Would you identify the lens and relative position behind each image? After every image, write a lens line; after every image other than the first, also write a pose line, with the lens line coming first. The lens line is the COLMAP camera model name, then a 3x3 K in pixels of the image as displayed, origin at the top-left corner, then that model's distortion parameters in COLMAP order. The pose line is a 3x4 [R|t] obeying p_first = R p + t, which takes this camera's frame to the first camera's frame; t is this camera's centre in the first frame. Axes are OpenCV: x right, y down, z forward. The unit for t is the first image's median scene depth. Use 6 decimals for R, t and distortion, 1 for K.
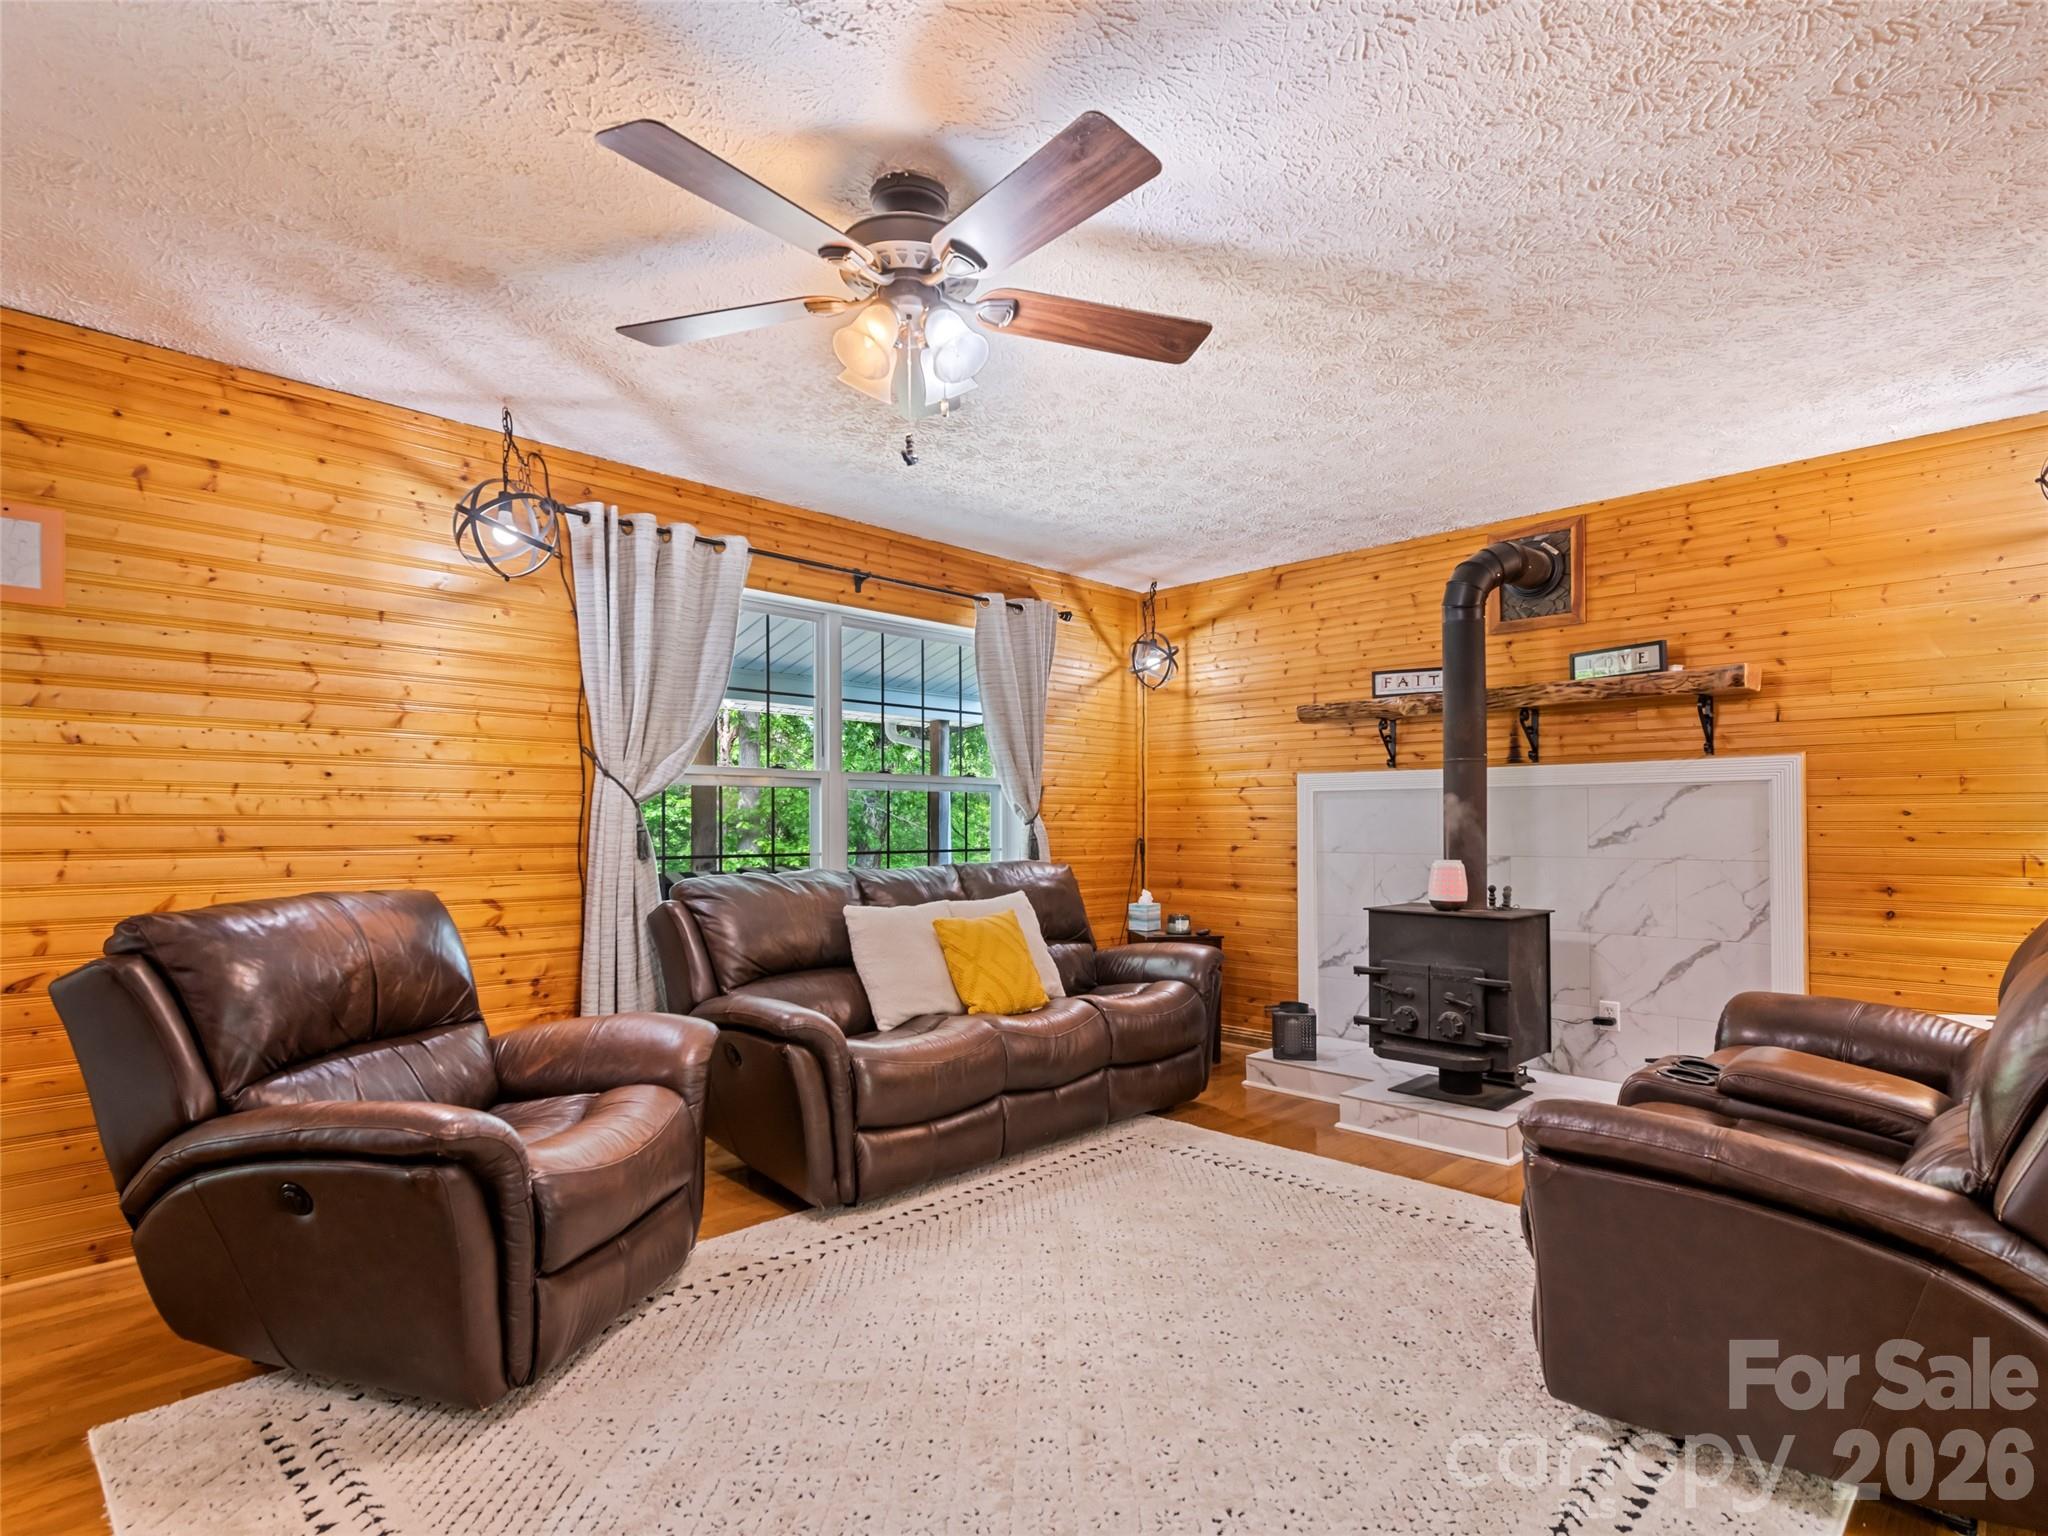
lens RADIAL K [[1035.1, 0, 1019.1], [0, 1035.1, 813.4], [0, 0, 1]] dist [0.015174, -0.001370]
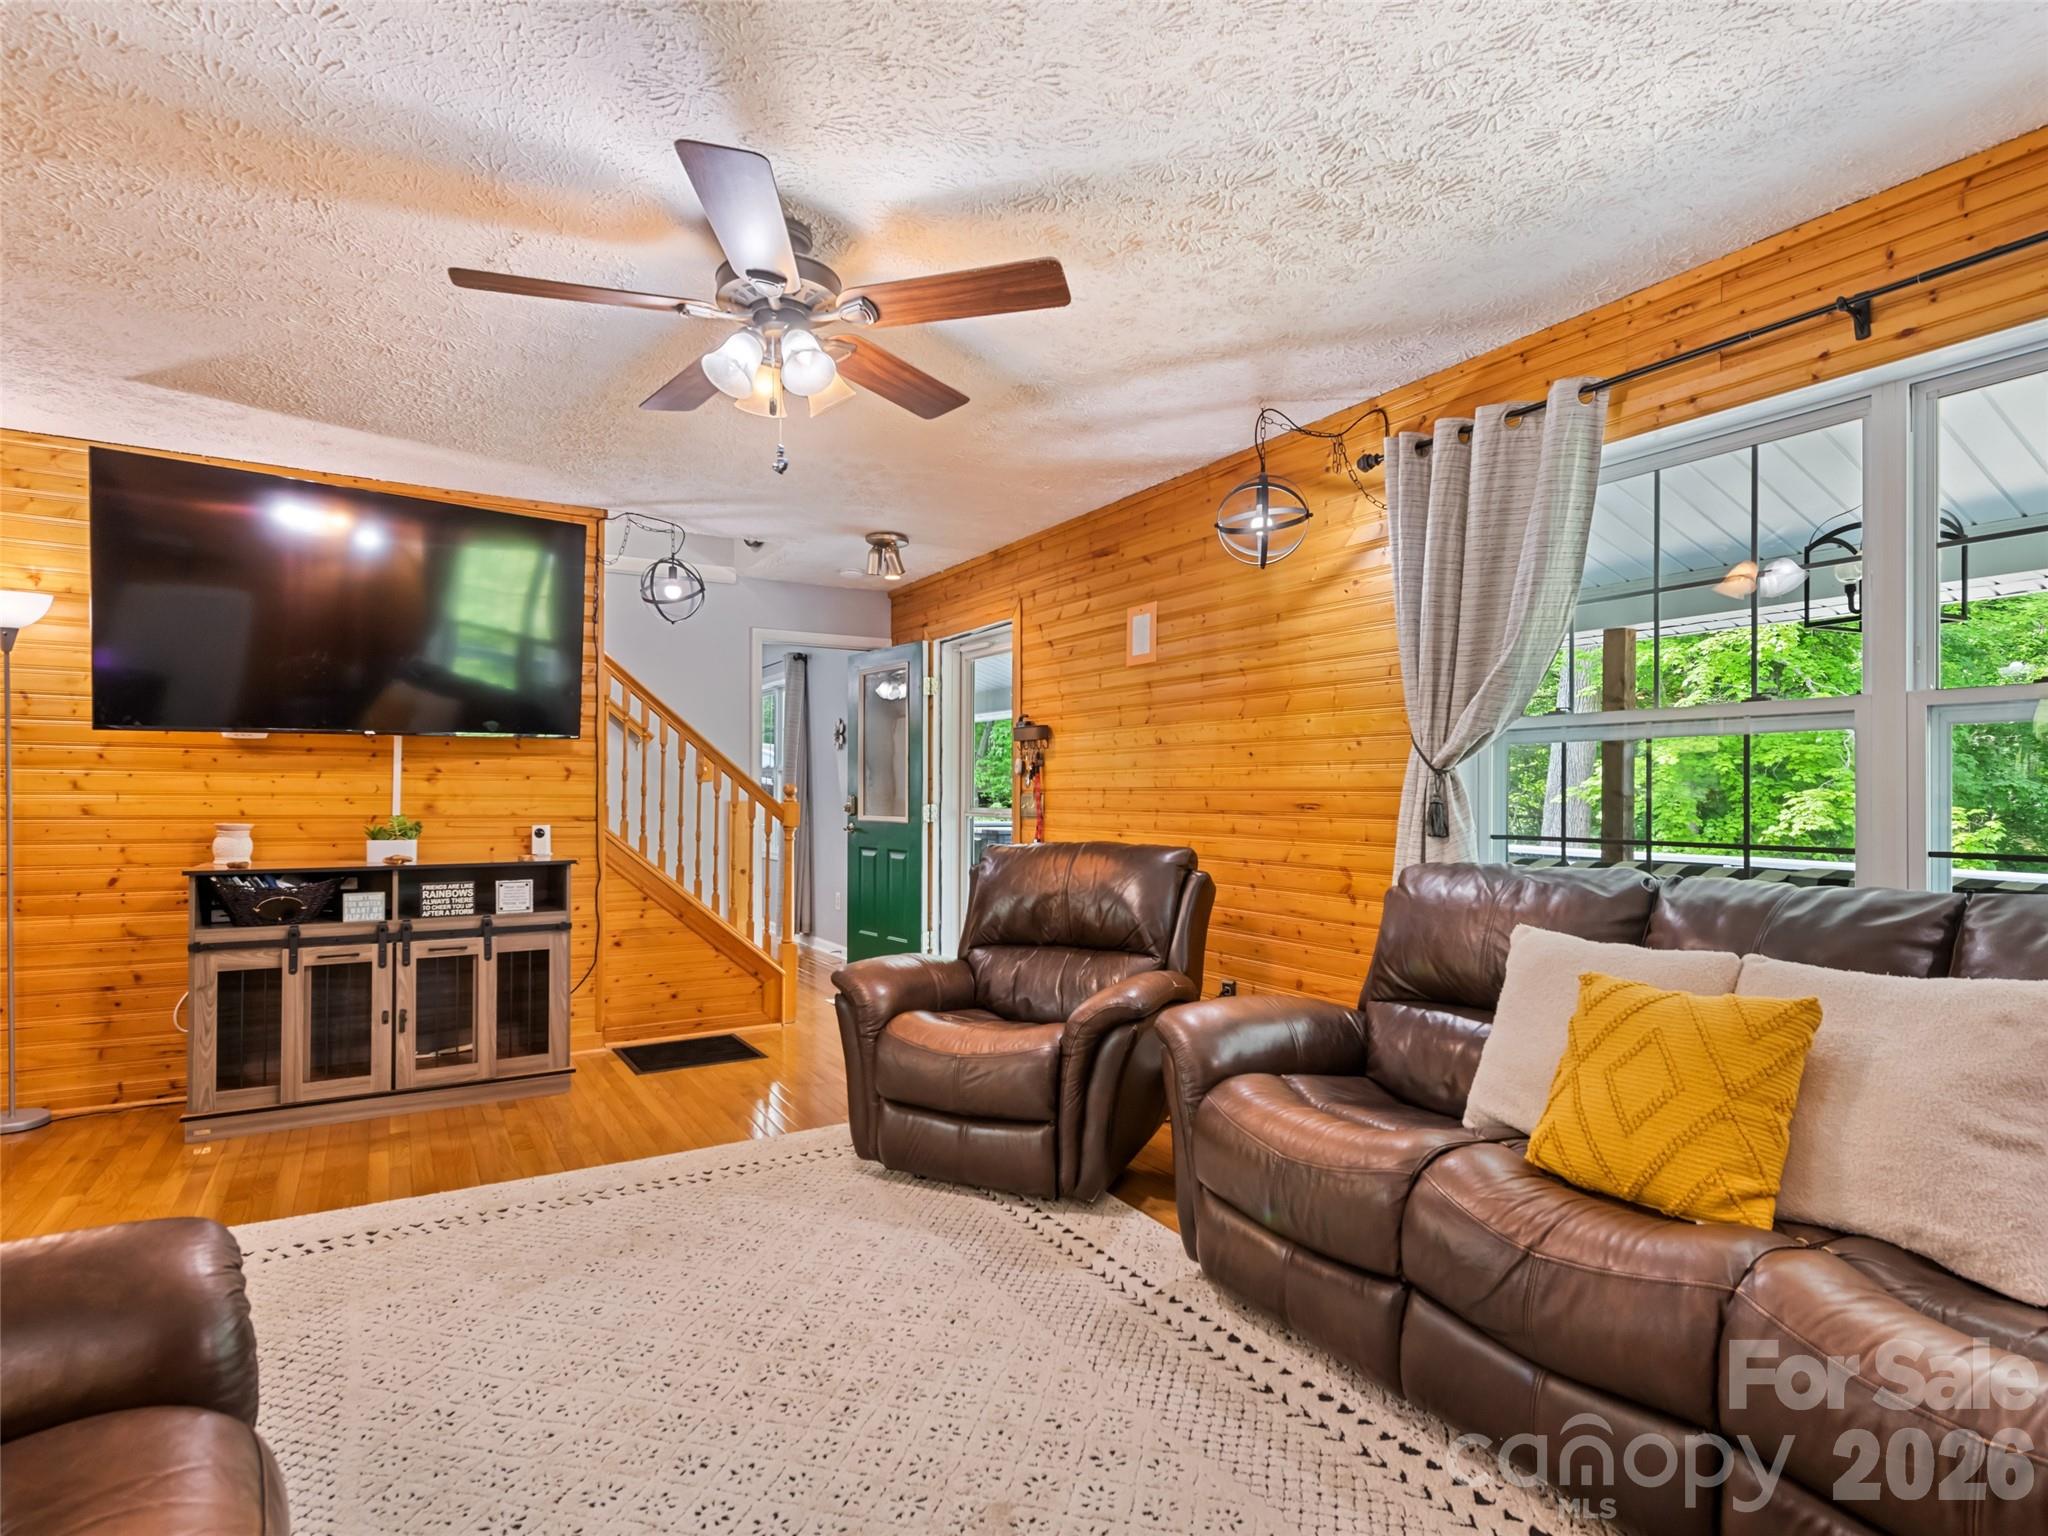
lens RADIAL K [[1060.2, 0, 1036.4], [0, 1060.2, 789.9], [0, 0, 1]] dist [0.006569, -0.000687]
pose [[-0.231803, -0.001925, -0.972761, 0.453512], [0.010069, 0.999940, -0.004378, 0.006171], [0.972711, -0.010809, -0.231770, 0.735819]]
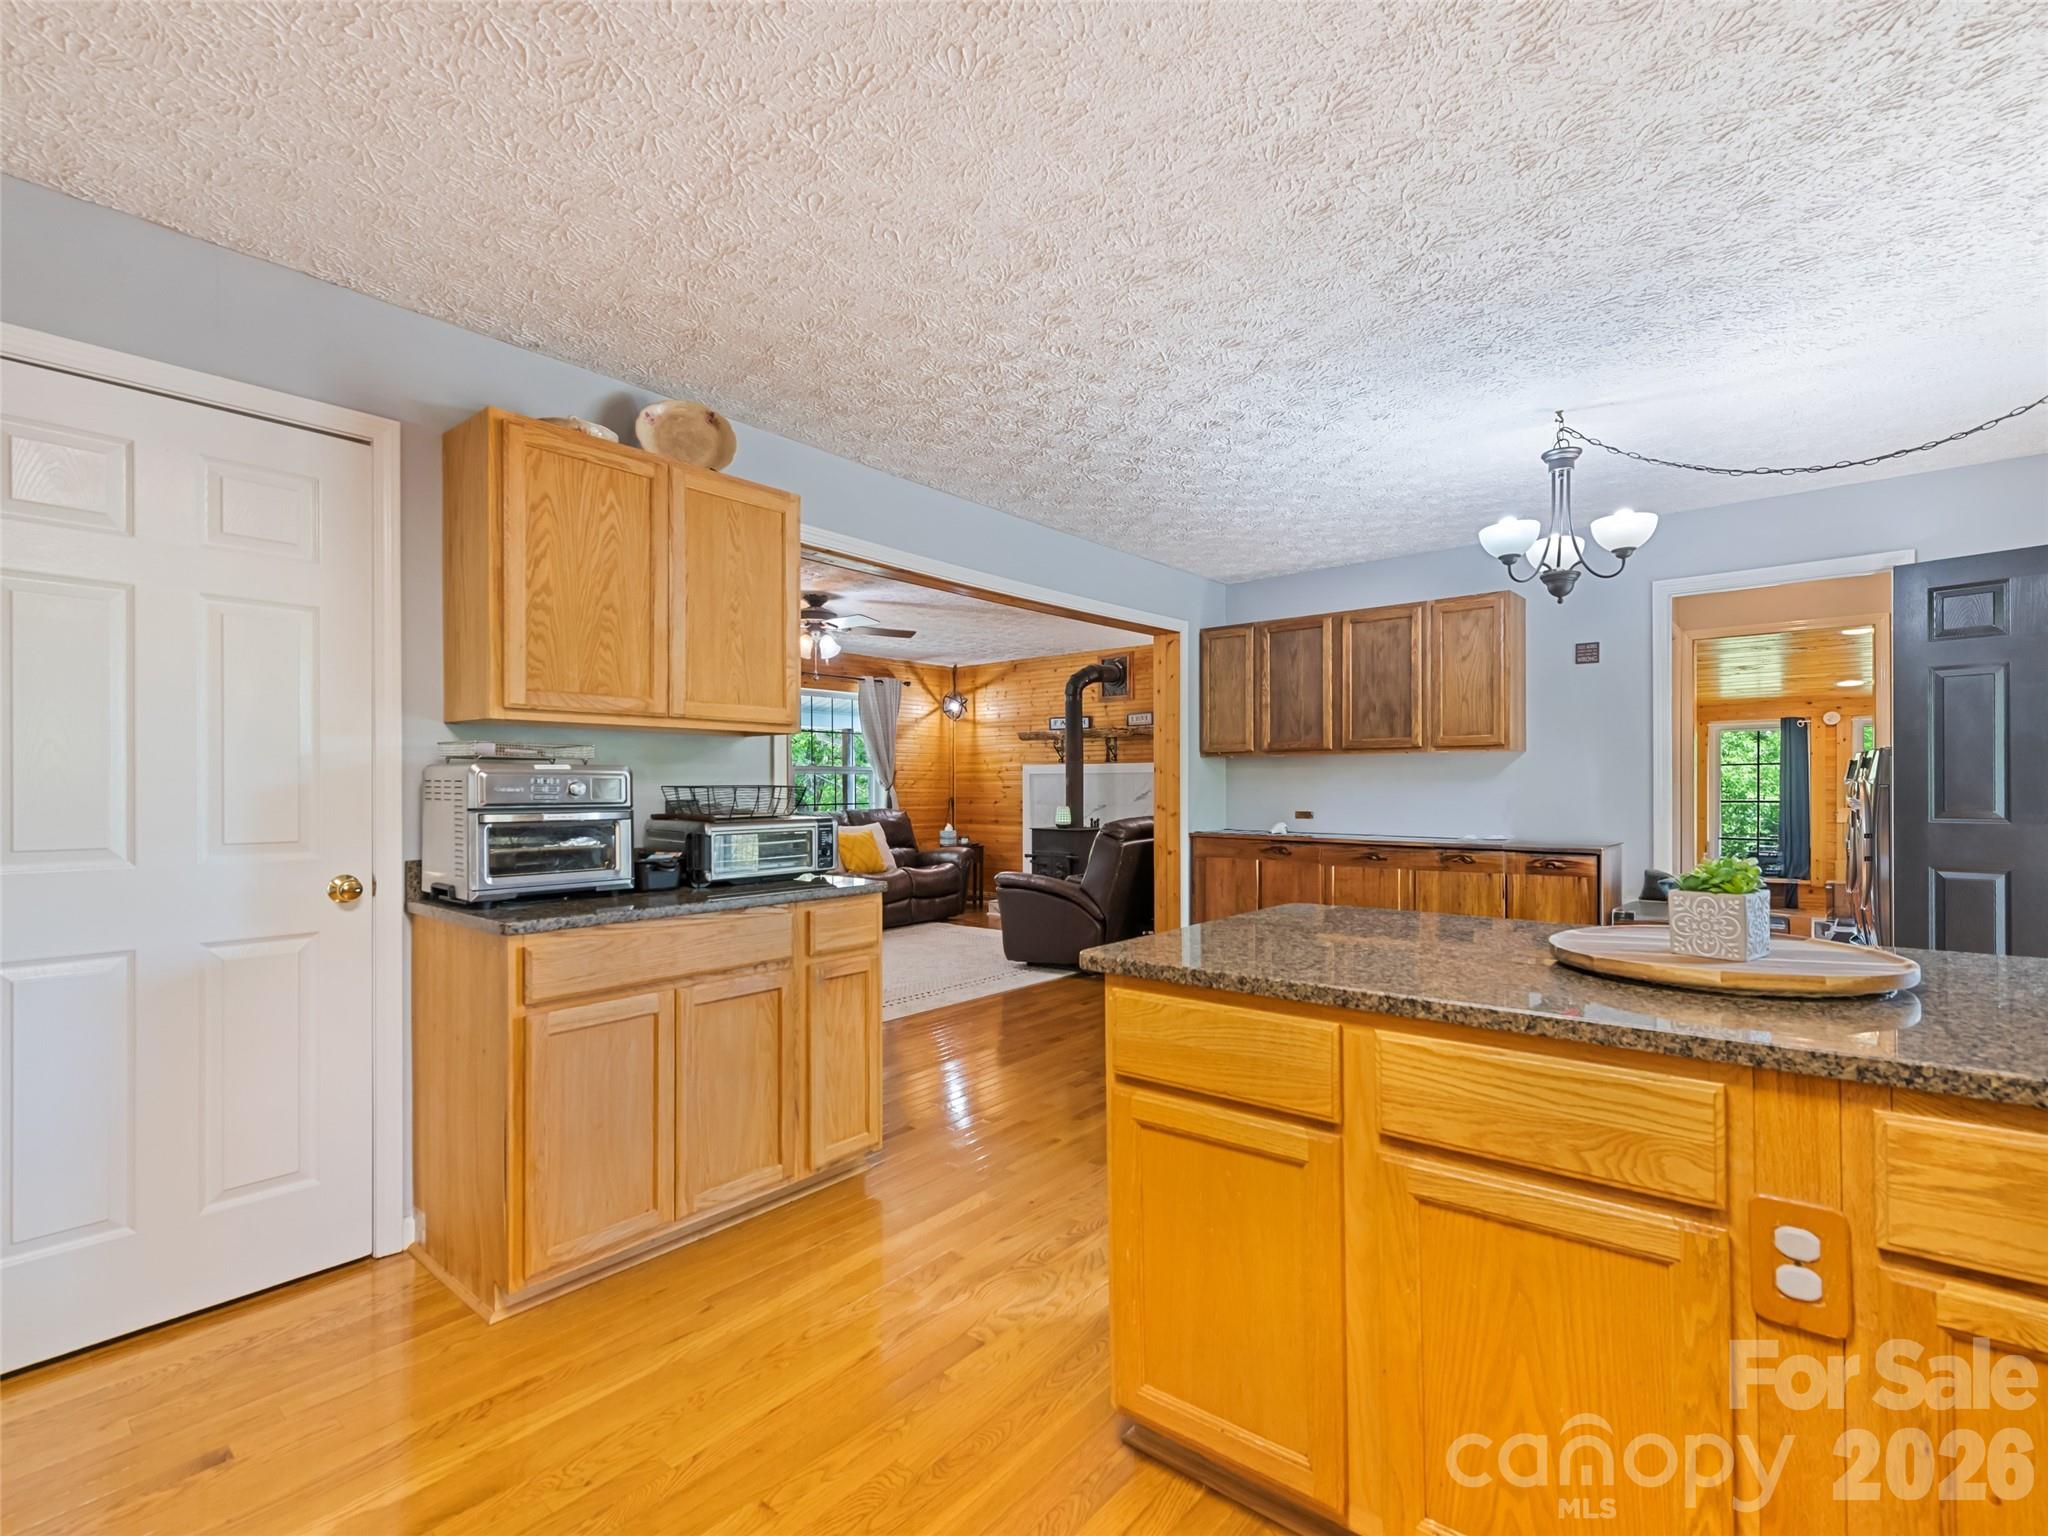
lens RADIAL K [[917.0, 0, 1030.9], [0, 917.0, 783.0], [0, 0, 1]] dist [0.010313, -0.003038]
pose [[0.995575, -0.001540, 0.093957, 0.140845], [0.000788, 0.999967, 0.008045, -0.021153], [-0.093967, -0.007935, 0.995544, -0.921543]]
